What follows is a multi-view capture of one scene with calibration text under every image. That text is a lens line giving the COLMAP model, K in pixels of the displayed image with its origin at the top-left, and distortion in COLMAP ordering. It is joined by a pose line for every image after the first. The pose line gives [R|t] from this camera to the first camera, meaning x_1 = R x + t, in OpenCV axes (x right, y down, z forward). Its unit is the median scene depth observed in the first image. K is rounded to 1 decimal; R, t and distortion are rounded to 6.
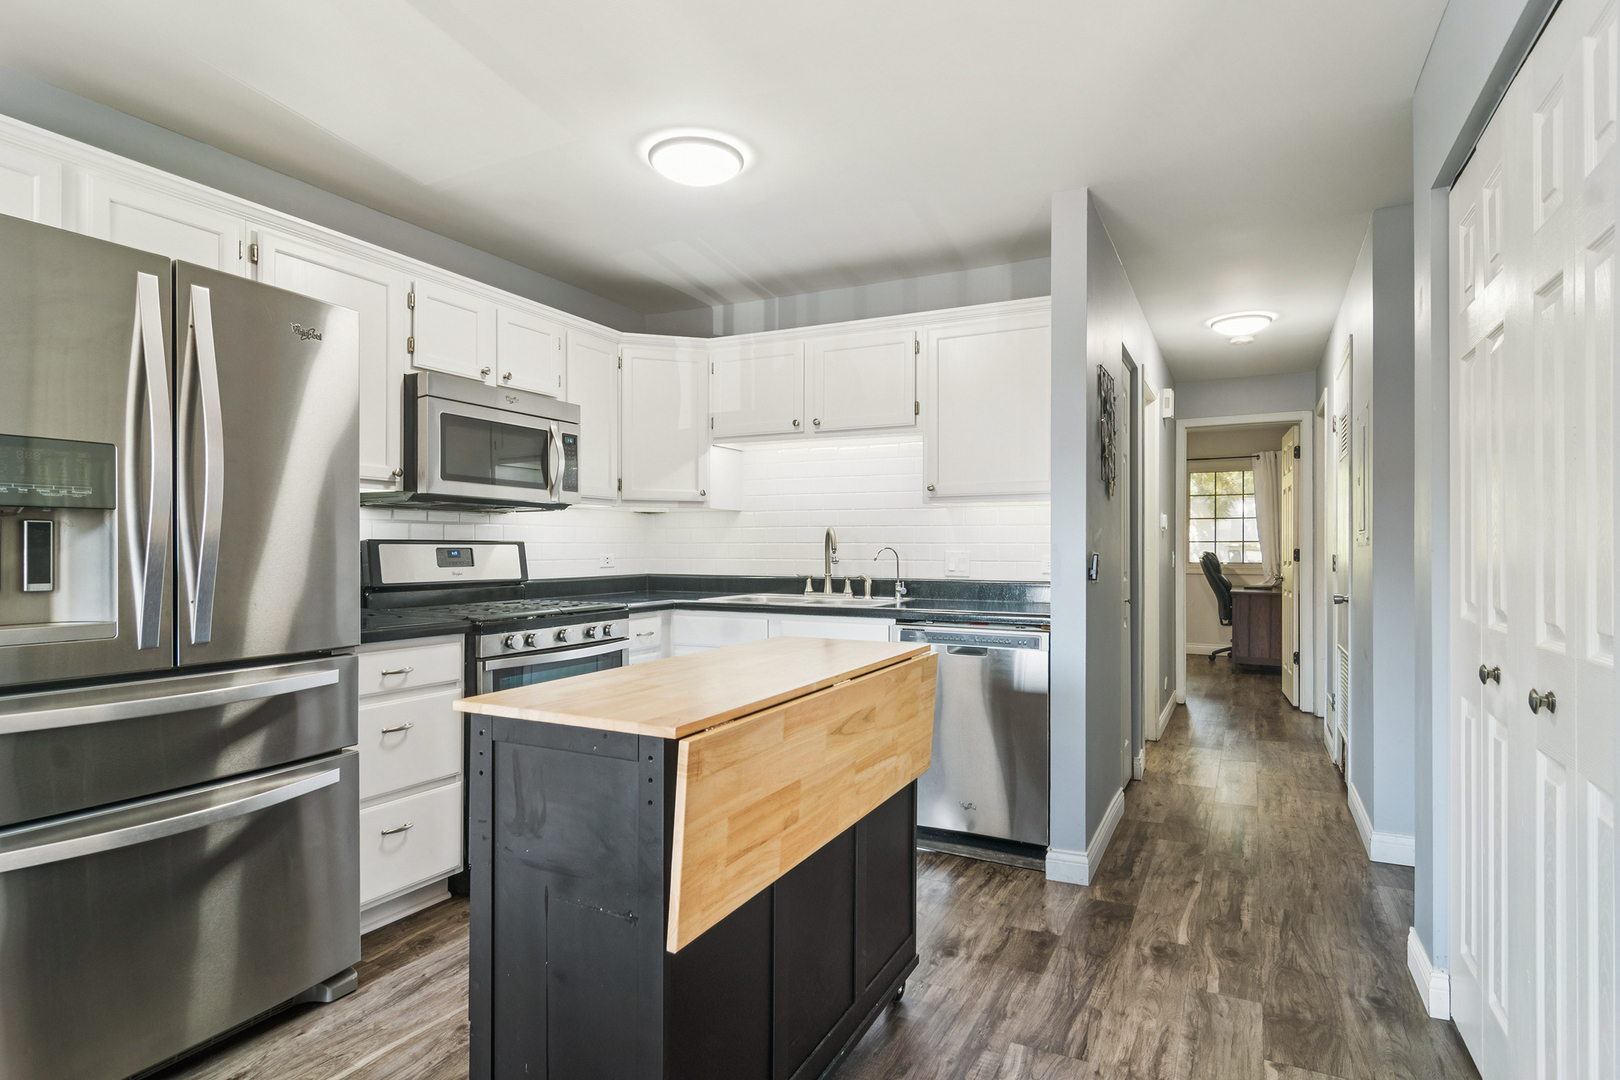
lens RADIAL K [[870.5, 0, 807.8], [0, 870.5, 539.6], [0, 0, 1]] dist [0.004202, -0.002636]
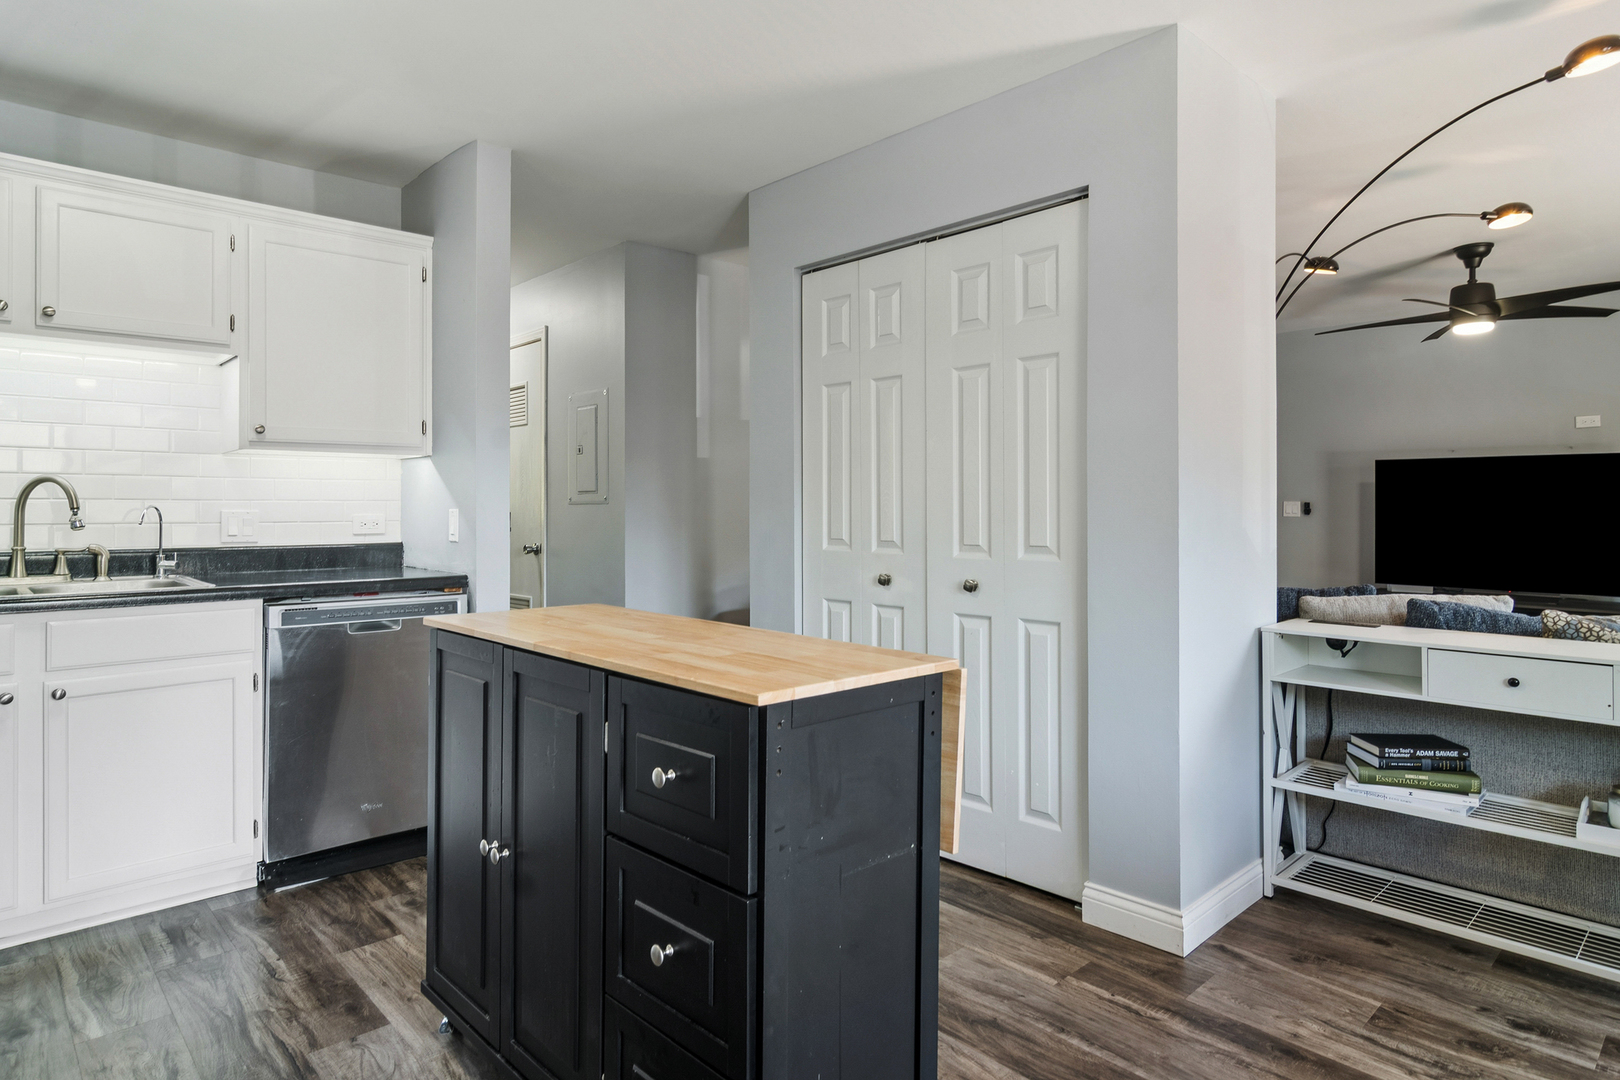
lens RADIAL K [[870.5, 0, 805.0], [0, 870.5, 547.5], [0, 0, 1]] dist [0.004202, -0.002636]
pose [[0.350160, -0.045897, 0.935565, -0.417184], [-0.006668, 0.998651, 0.051487, 0.002461], [-0.936666, -0.024267, 0.349382, 0.251710]]
